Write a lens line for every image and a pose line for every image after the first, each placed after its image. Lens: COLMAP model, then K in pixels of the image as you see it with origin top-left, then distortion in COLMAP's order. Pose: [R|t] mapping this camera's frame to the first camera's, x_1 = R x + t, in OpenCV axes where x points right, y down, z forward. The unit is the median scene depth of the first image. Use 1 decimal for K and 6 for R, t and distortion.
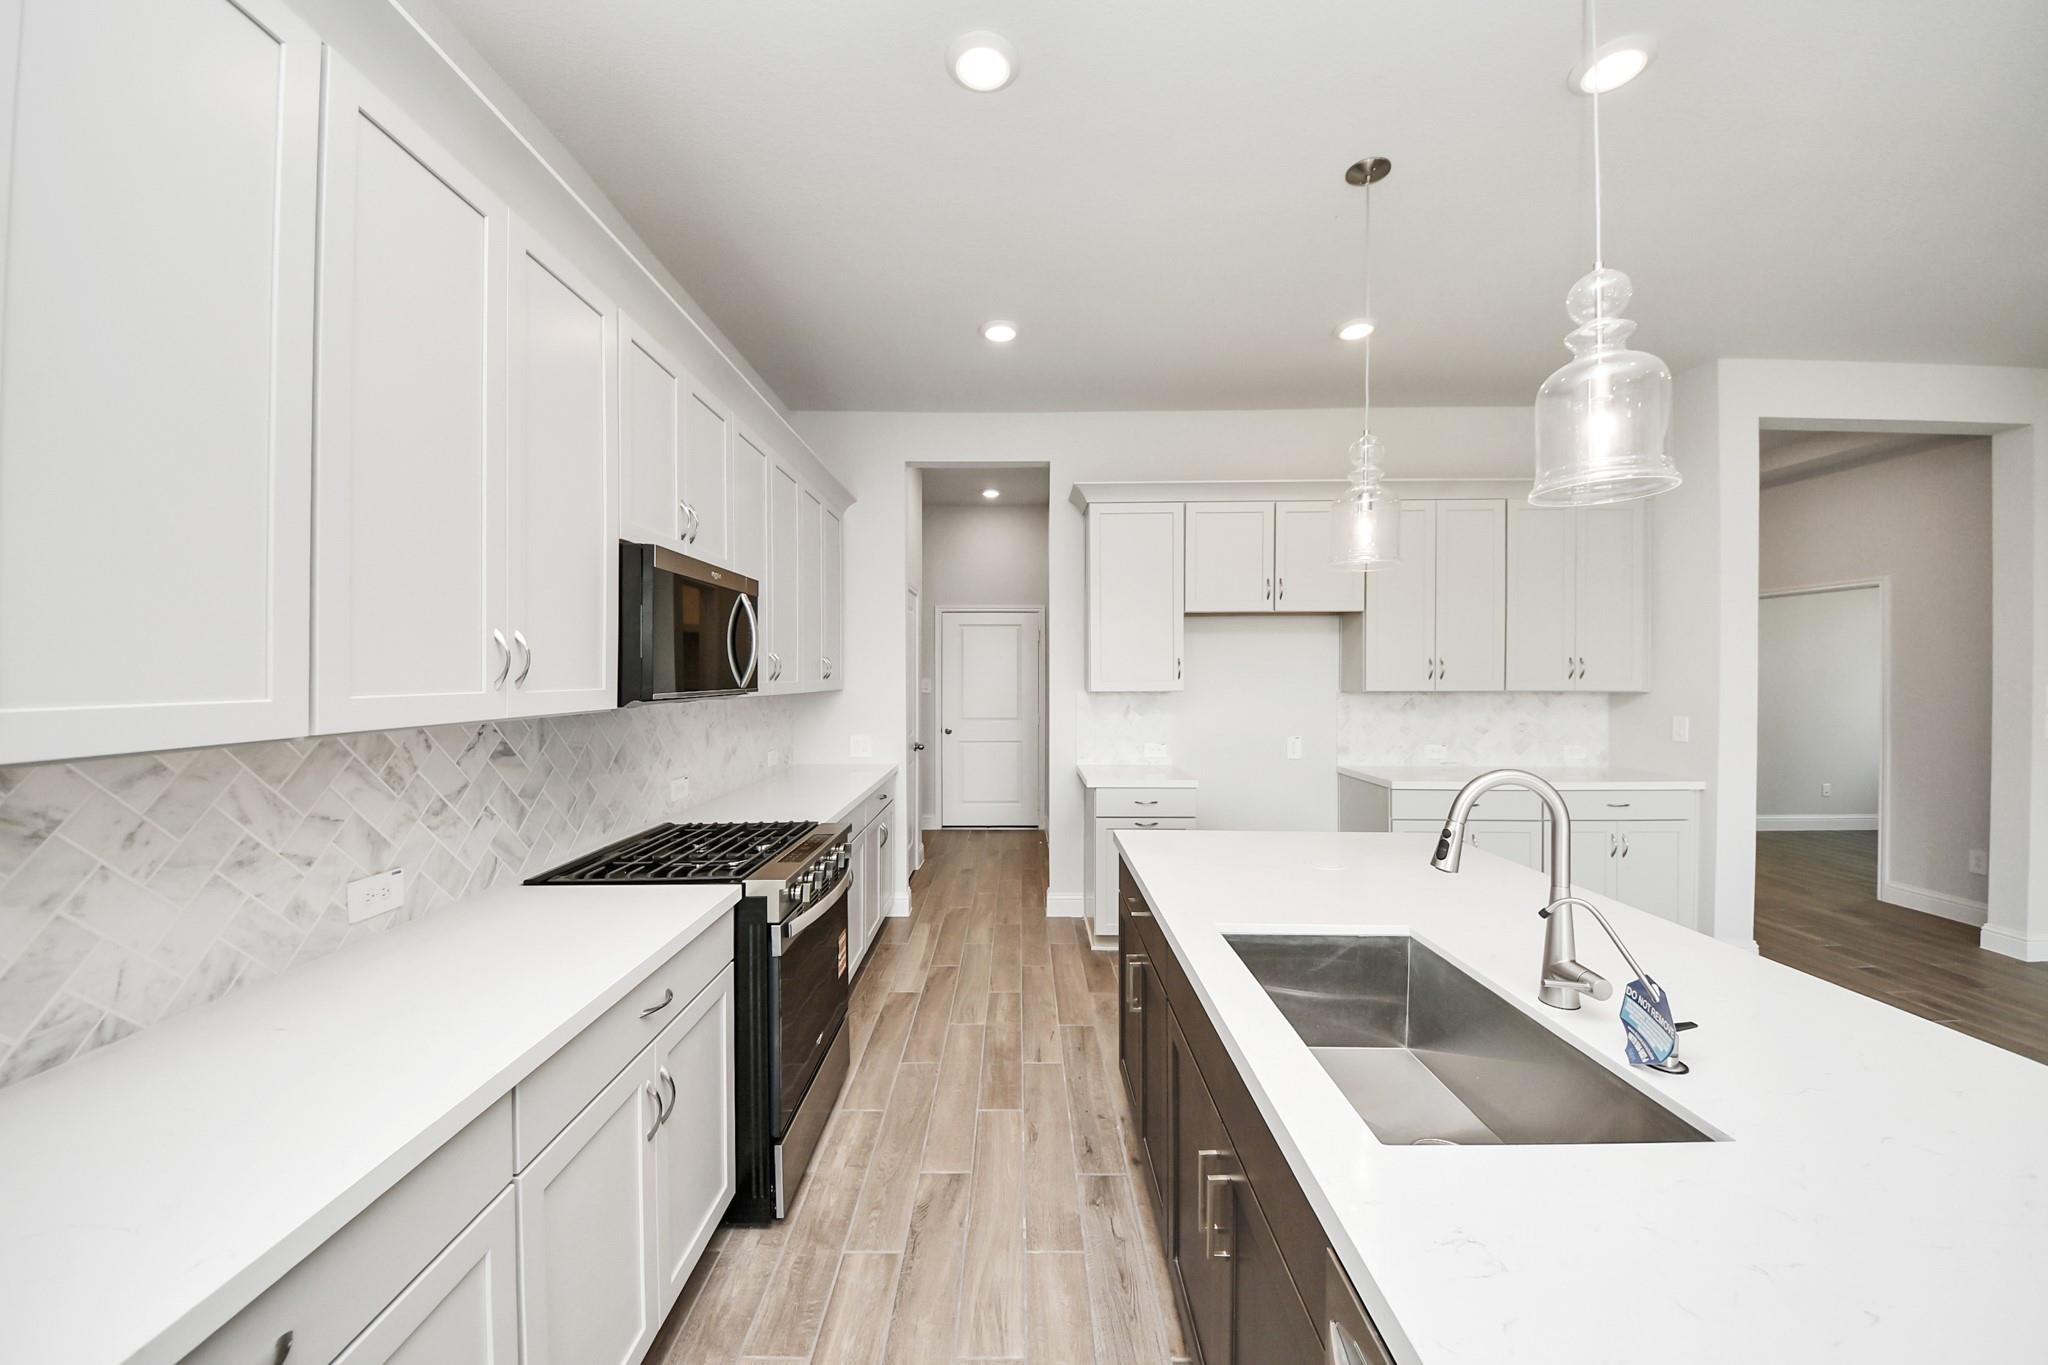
lens RADIAL K [[721.8, 0, 1016.1], [0, 721.8, 678.2], [0, 0, 1]] dist [0.000673, -0.000422]
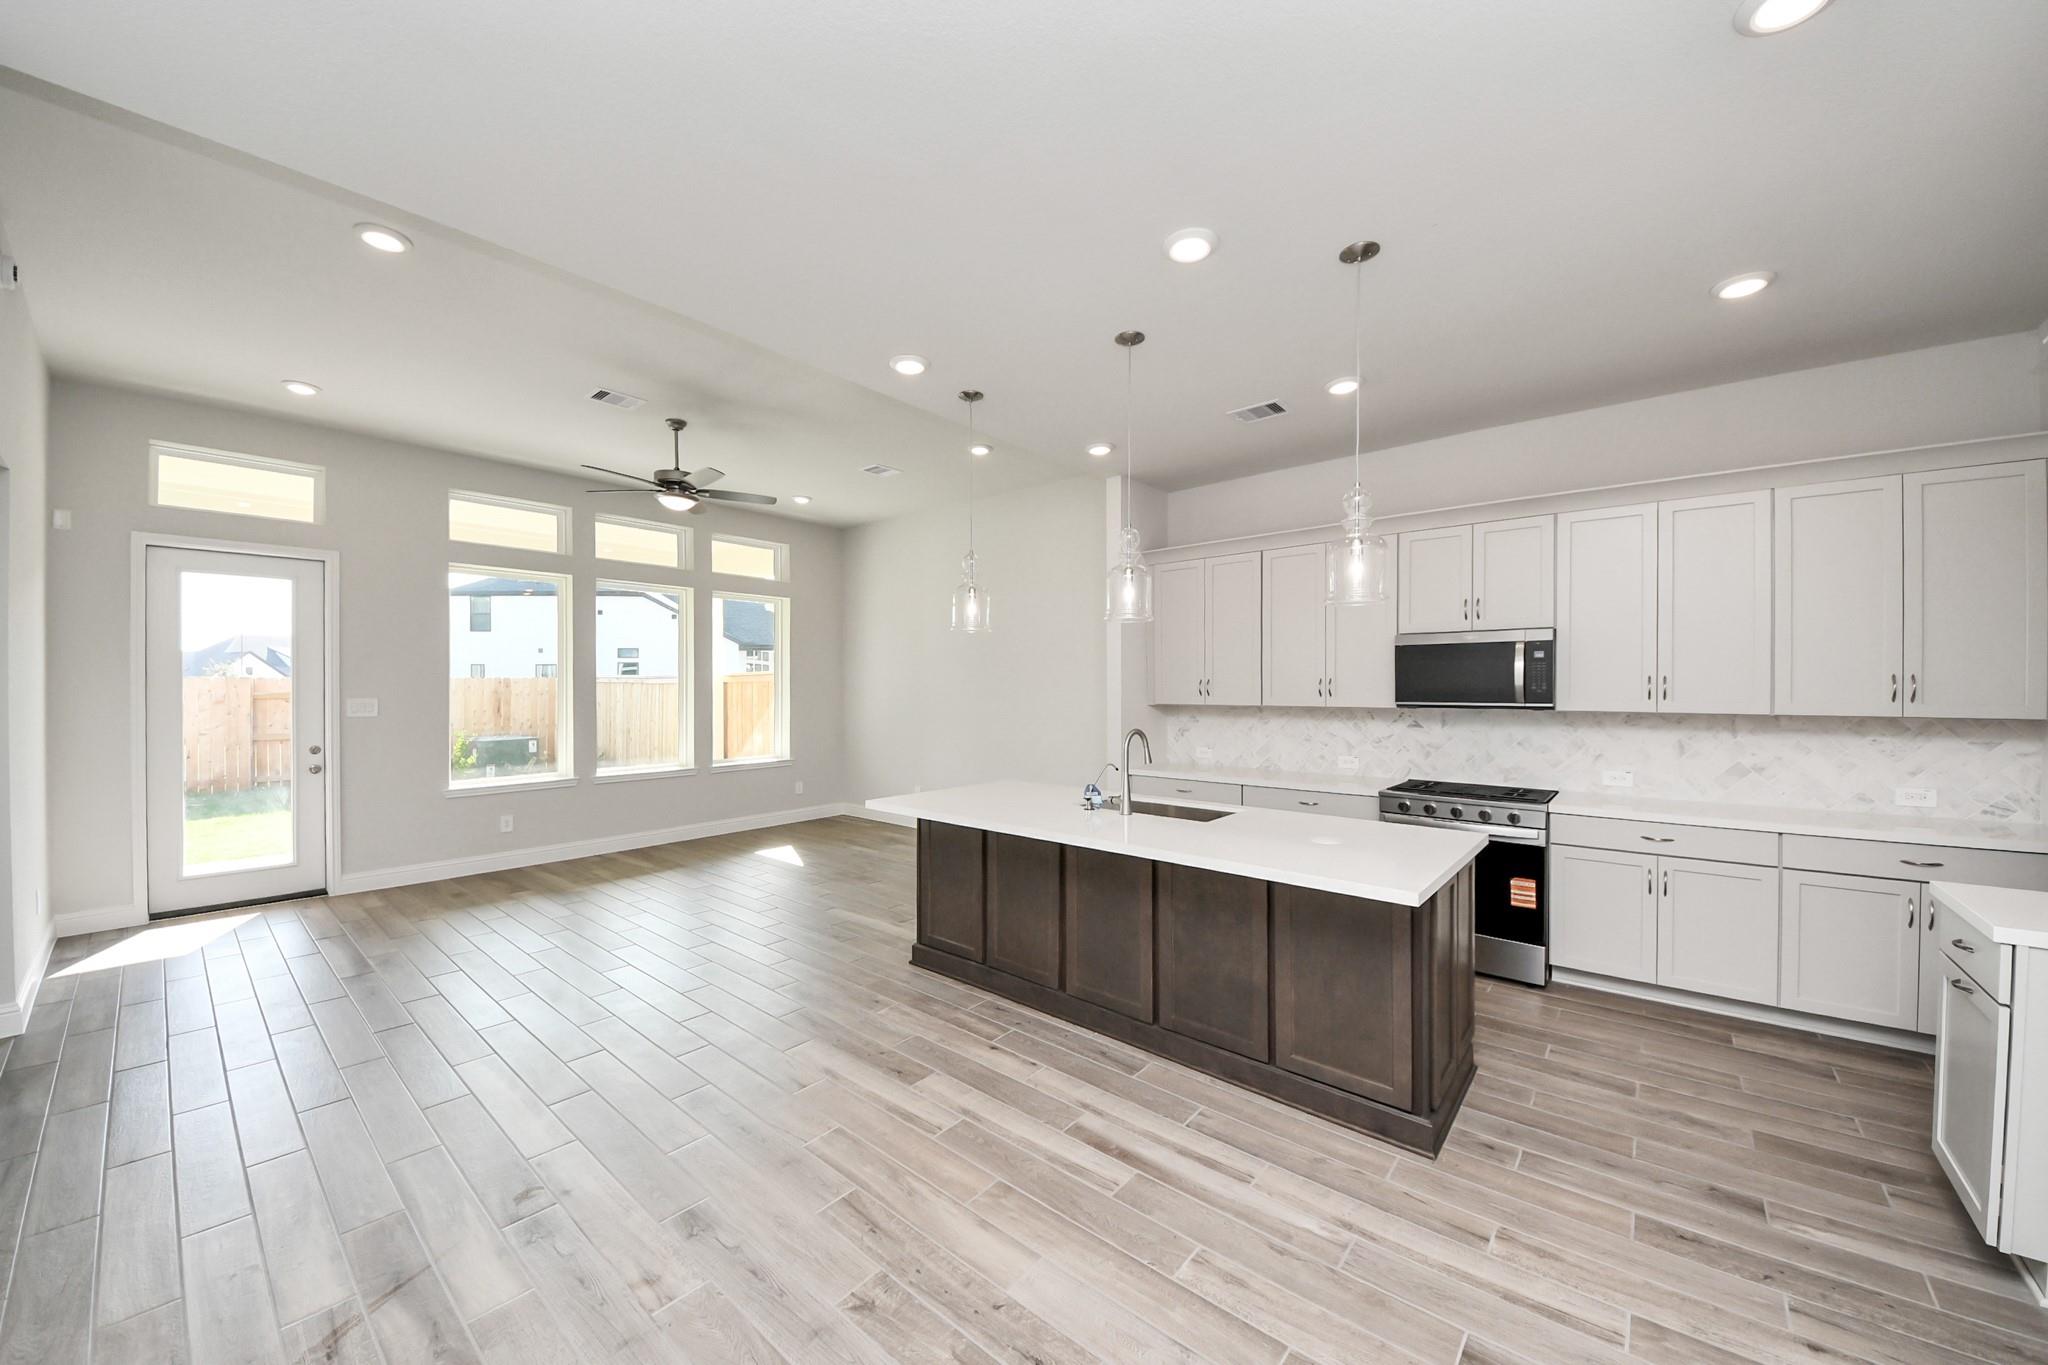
lens RADIAL K [[754.3, 0, 1025.0], [0, 754.3, 689.3], [0, 0, 1]] dist [0.011751, -0.014243]
pose [[-0.640490, 0.006342, -0.767940, 1.164277], [-0.006855, 0.999879, 0.013975, -0.022917], [0.767936, 0.014215, -0.640369, 0.914355]]
